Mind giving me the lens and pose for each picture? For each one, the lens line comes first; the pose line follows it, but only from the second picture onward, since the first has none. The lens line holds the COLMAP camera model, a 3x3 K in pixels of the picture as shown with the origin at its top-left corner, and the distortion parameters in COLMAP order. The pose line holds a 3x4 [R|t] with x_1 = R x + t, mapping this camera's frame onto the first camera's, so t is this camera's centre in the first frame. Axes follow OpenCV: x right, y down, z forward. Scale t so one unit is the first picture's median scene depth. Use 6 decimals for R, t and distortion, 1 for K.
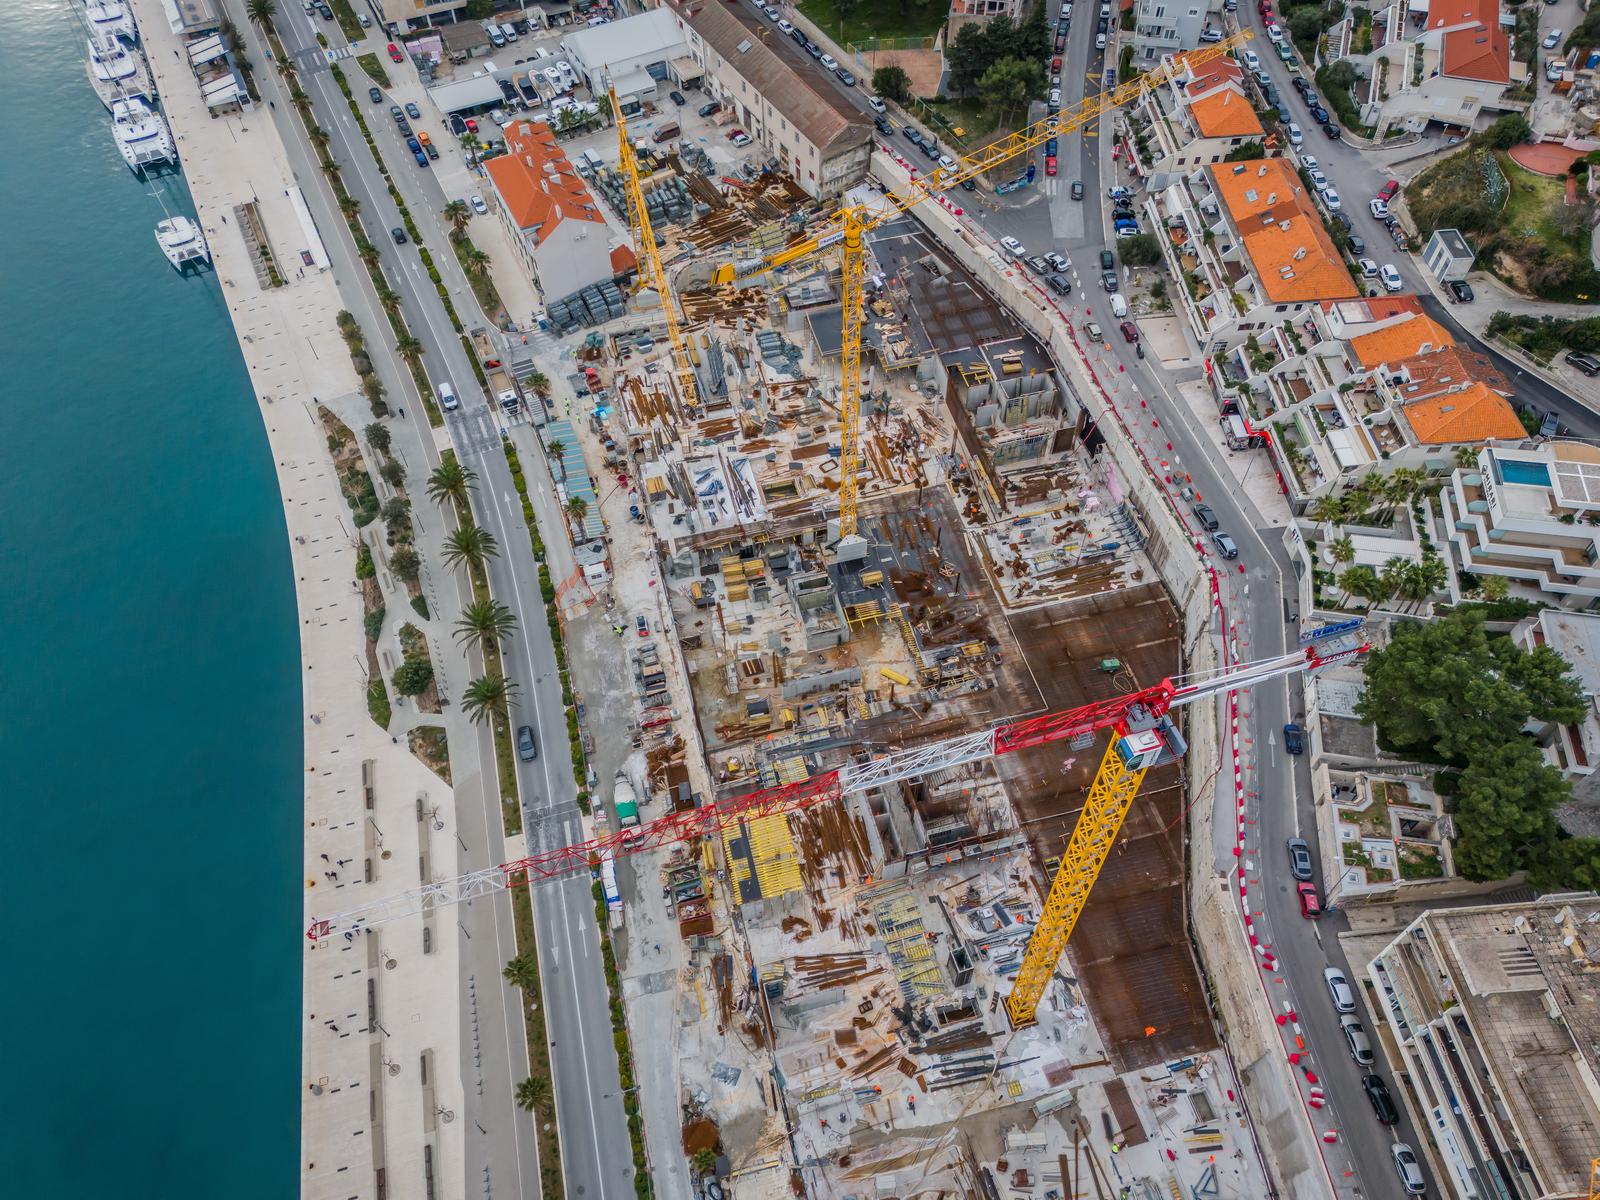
lens RADIAL K [[1161.6, 0, 806.1], [0, 1161.6, 595.9], [0, 0, 1]] dist [0.122889, -0.073633]
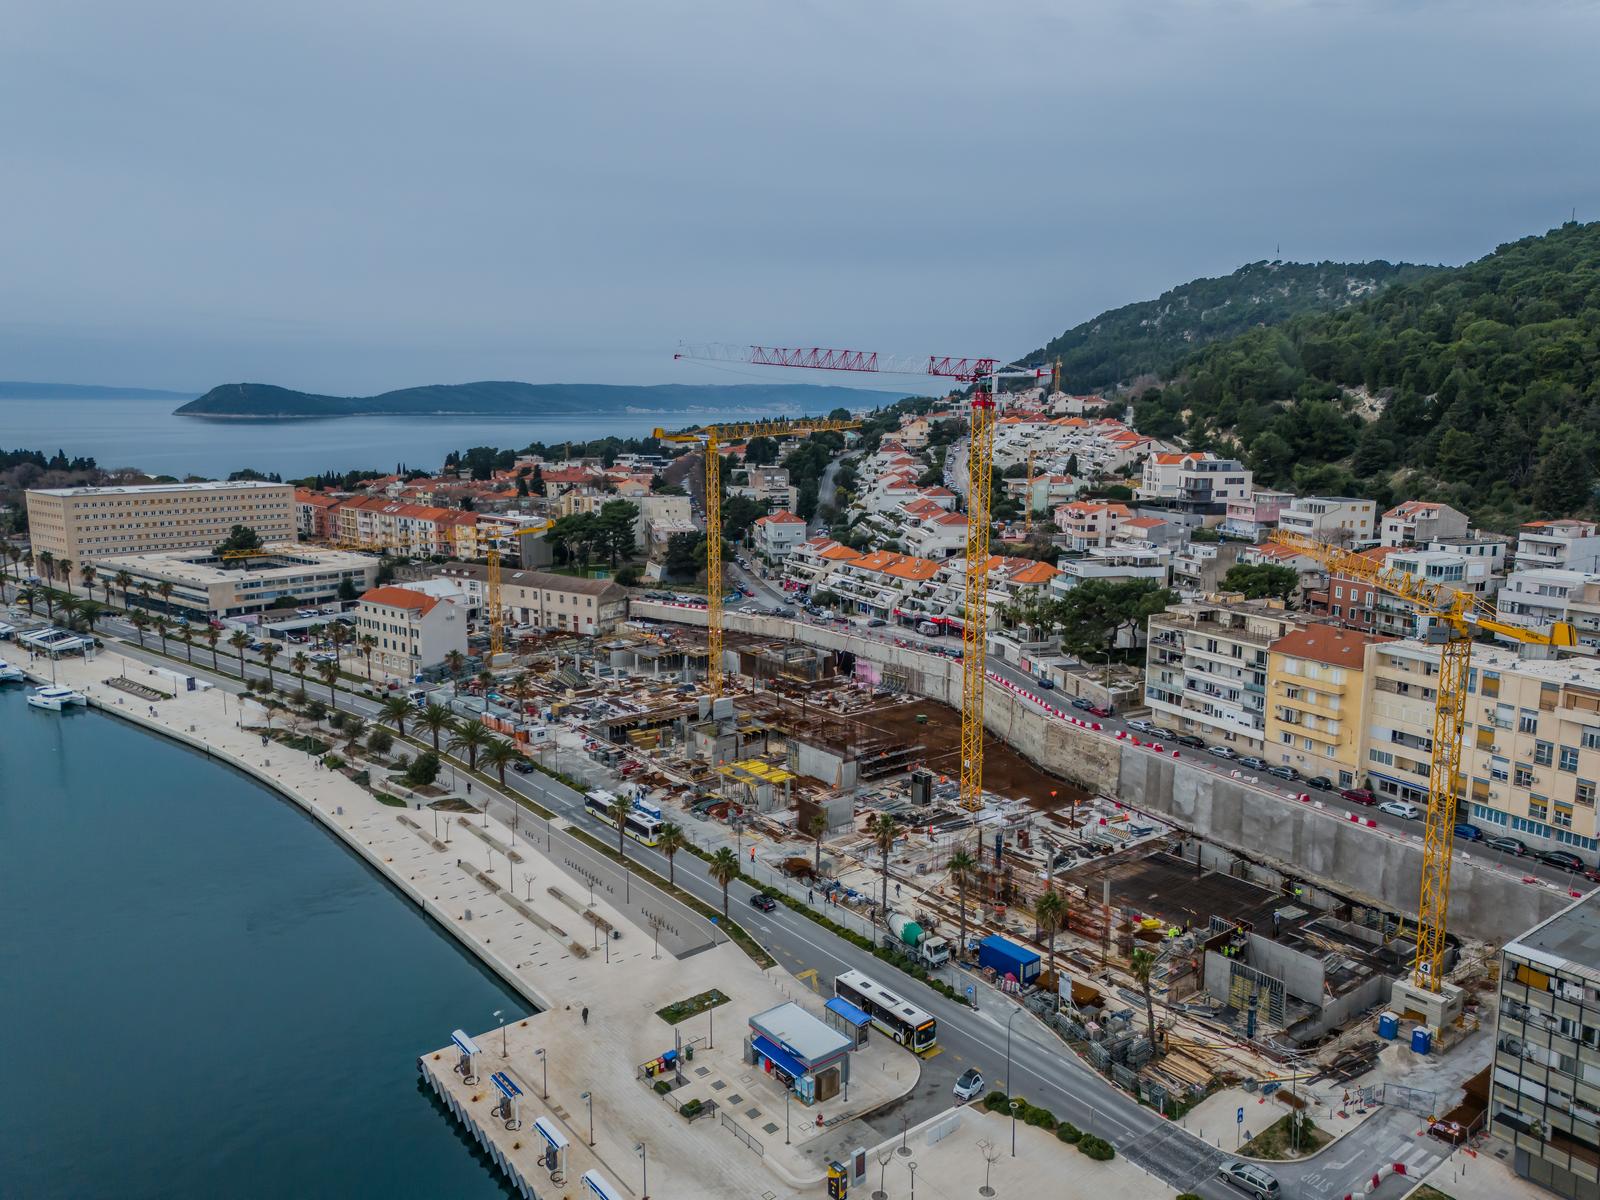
lens RADIAL K [[1161.6, 0, 809.3], [0, 1161.6, 593.8], [0, 0, 1]] dist [0.122889, -0.073633]
pose [[0.911587, -0.051489, 0.407869, -0.394088], [0.321086, 0.708748, -0.628156, 0.713383], [-0.256733, 0.703580, 0.662619, -0.026108]]
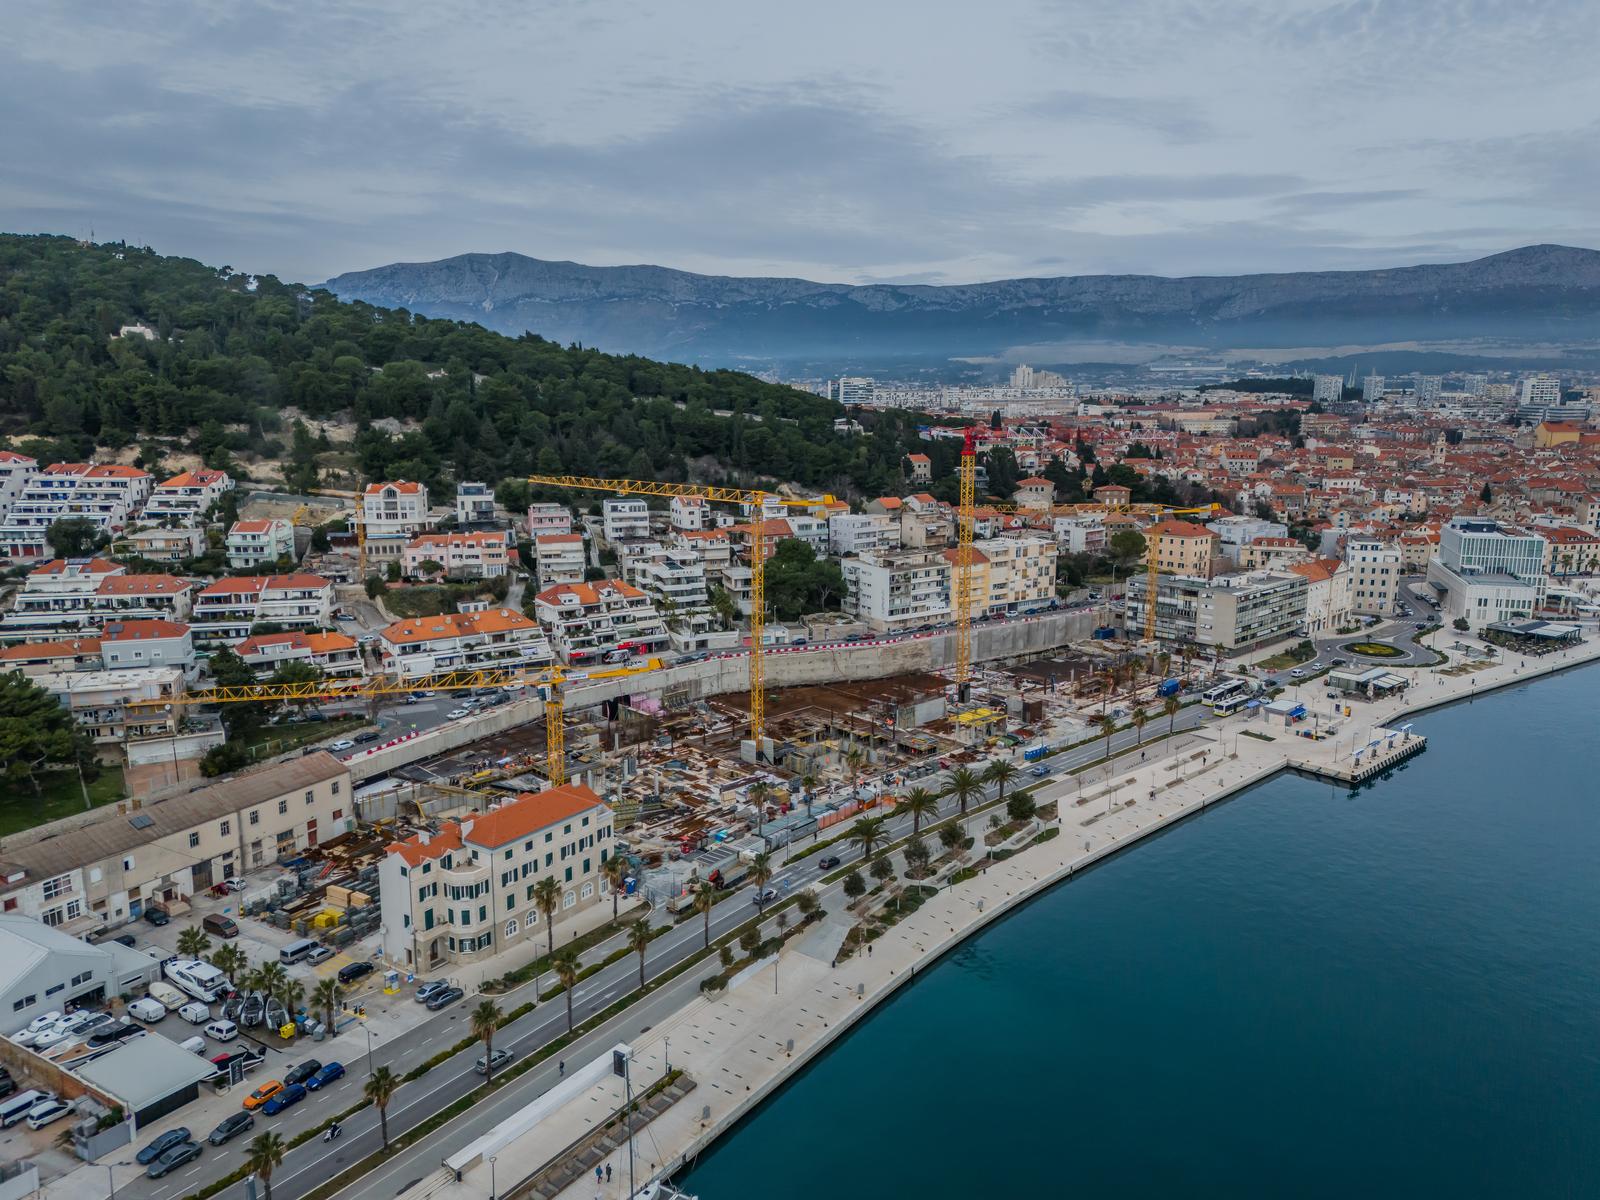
lens RADIAL K [[1161.6, 0, 807.9], [0, 1161.6, 593.4], [0, 0, 1]] dist [0.122889, -0.073633]
pose [[-0.483724, -0.154795, 0.861423, -1.168749], [0.704976, 0.514363, 0.488303, -0.781328], [-0.518671, 0.843487, -0.139683, 0.956926]]
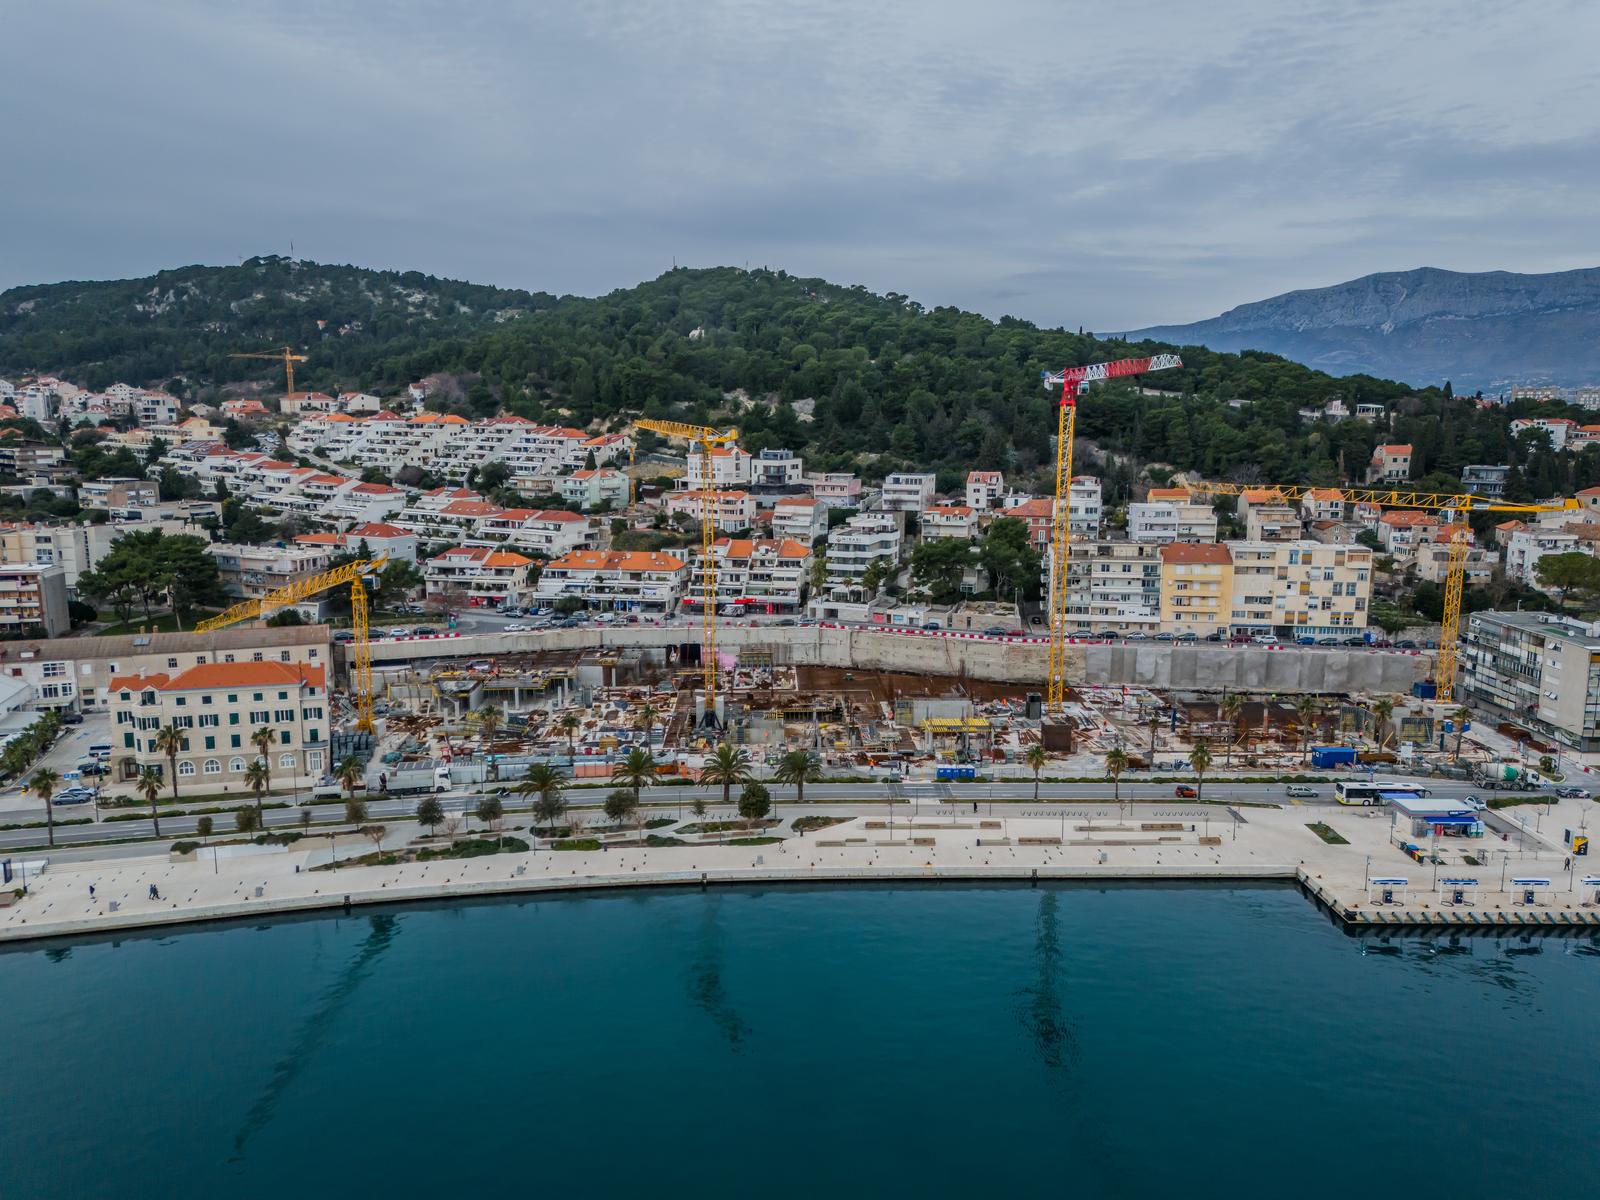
lens RADIAL K [[1161.6, 0, 807.1], [0, 1161.6, 587.2], [0, 0, 1]] dist [0.122889, -0.073633]
pose [[0.218661, -0.142317, 0.965367, -1.177026], [0.781864, 0.617479, -0.086066, 0.066967], [-0.583845, 0.773605, 0.246291, 0.462916]]
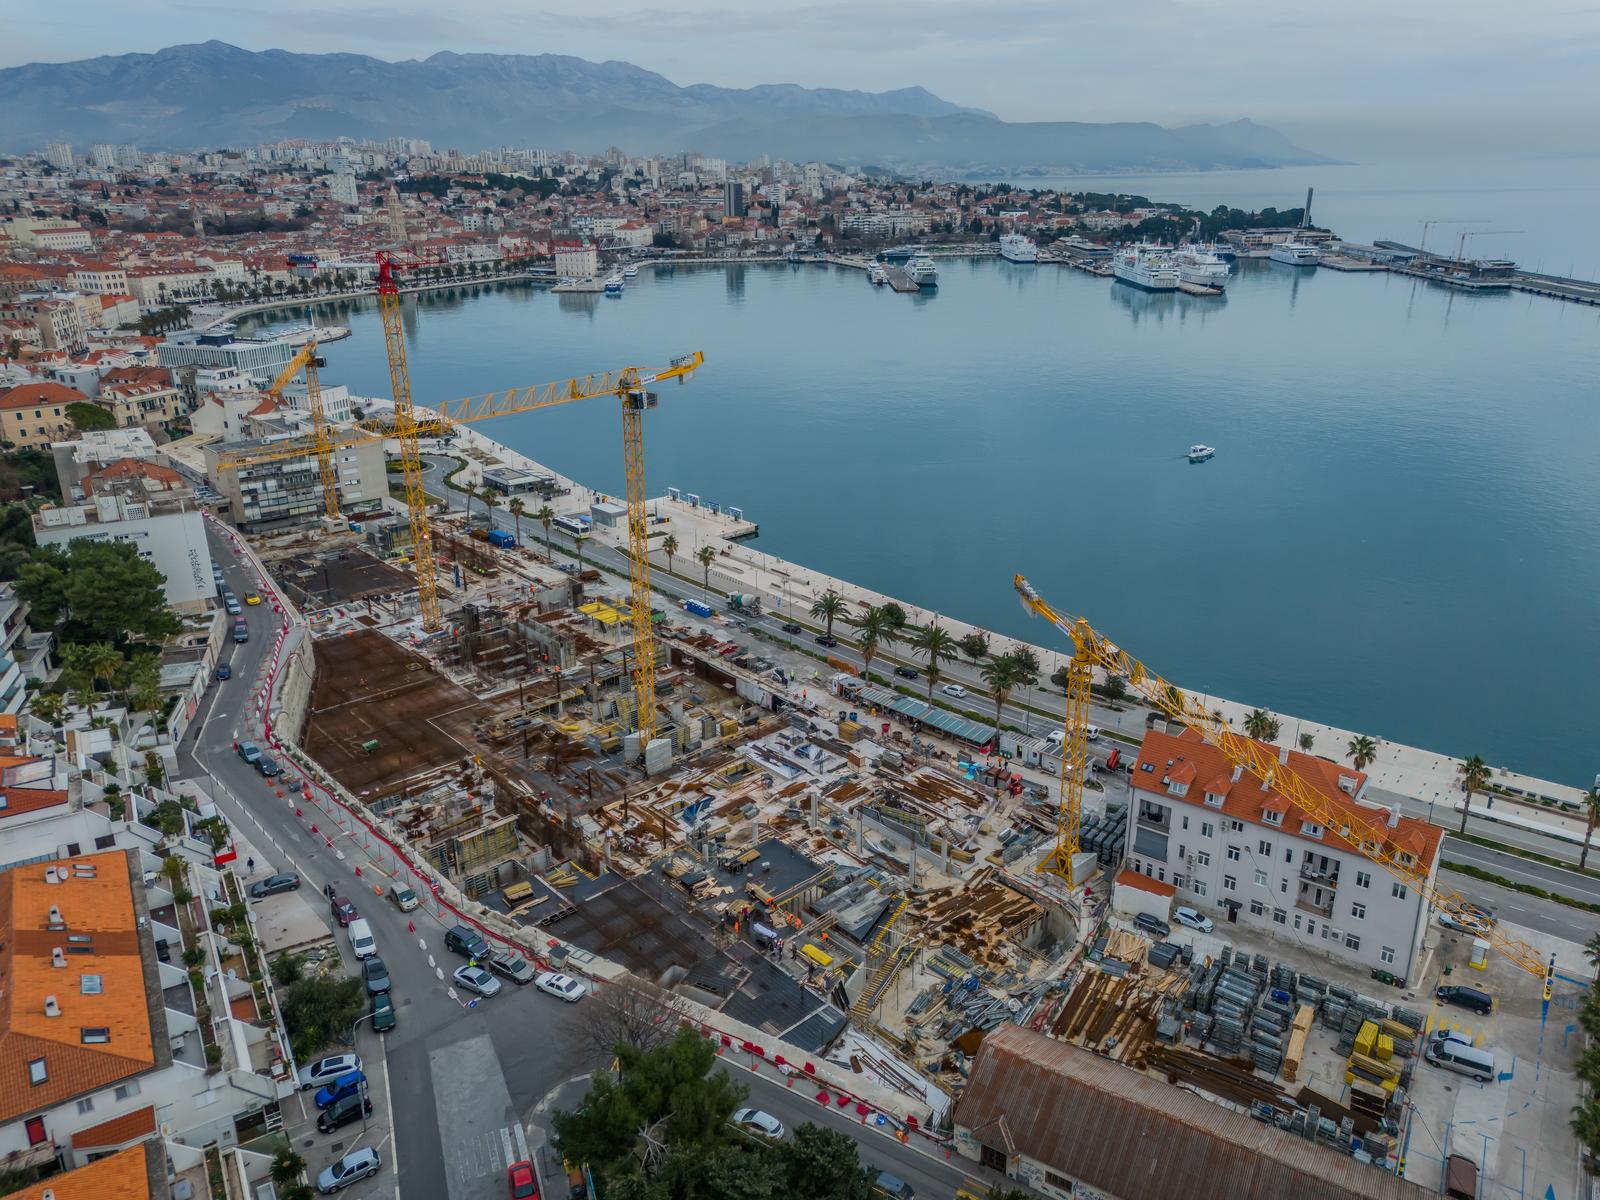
lens RADIAL K [[1161.6, 0, 807.7], [0, 1161.6, 591.1], [0, 0, 1]] dist [0.122889, -0.073633]
pose [[-0.885449, 0.169585, -0.432690, 0.309239], [-0.366205, 0.318638, 0.874279, -0.970304], [0.286136, 0.932583, -0.220034, 1.076603]]
